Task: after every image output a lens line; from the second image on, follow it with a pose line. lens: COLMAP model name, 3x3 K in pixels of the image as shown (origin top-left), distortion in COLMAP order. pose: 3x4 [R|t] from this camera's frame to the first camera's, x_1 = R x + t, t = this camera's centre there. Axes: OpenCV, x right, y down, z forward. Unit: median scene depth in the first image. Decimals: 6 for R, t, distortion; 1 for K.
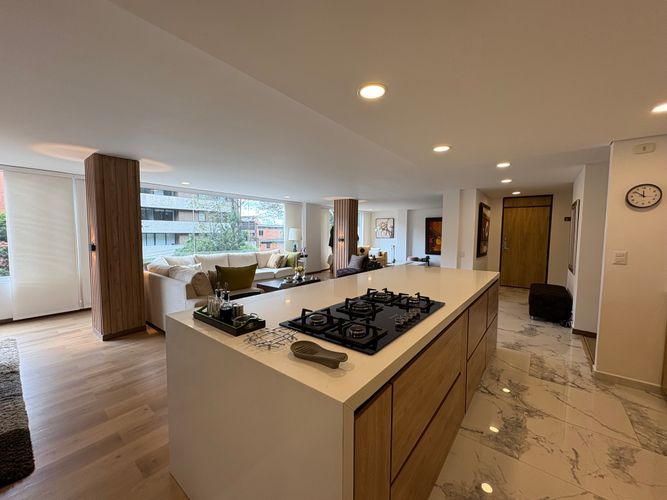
lens RADIAL K [[264.9, 0, 332.9], [0, 264.9, 249.9], [0, 0, 1]] dist [-0.000301, 0.000595]
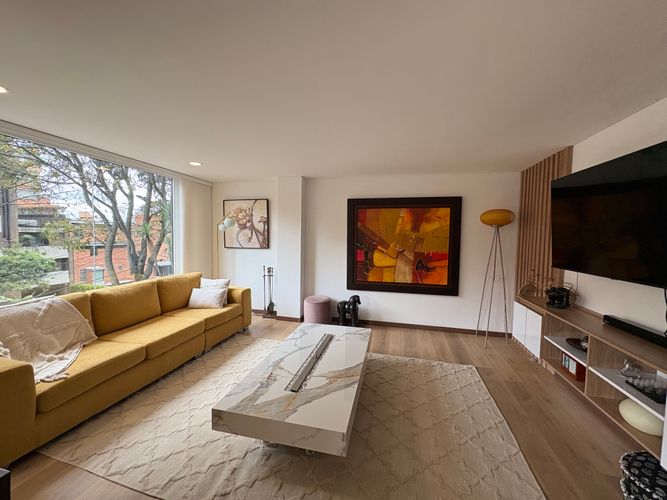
lens RADIAL K [[264.9, 0, 332.9], [0, 264.9, 249.9], [0, 0, 1]] dist [-0.000301, 0.000595]
pose [[0.904428, -0.015969, 0.426328, 0.601177], [0.018640, 0.999824, -0.002095, -0.163500], [-0.426219, 0.009841, 0.904566, 2.447931]]
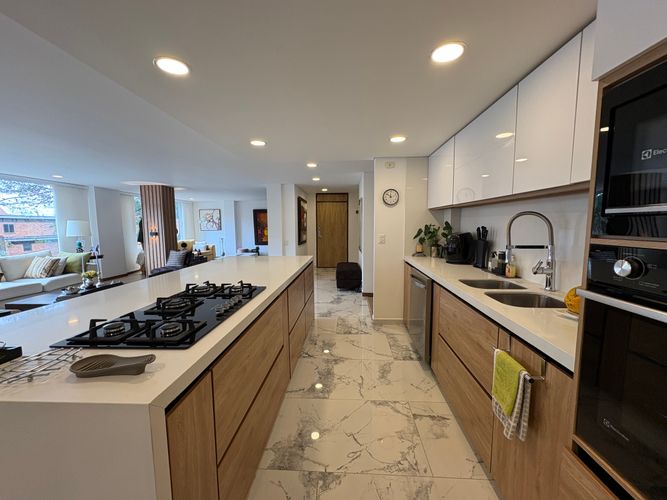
lens RADIAL K [[264.9, 0, 332.9], [0, 264.9, 249.9], [0, 0, 1]] dist [-0.000301, 0.000595]
pose [[0.814365, -0.070121, 0.576101, 0.014511], [0.052233, 0.997501, 0.047577, 0.005740], [-0.577998, -0.008653, 0.815992, -0.027858]]
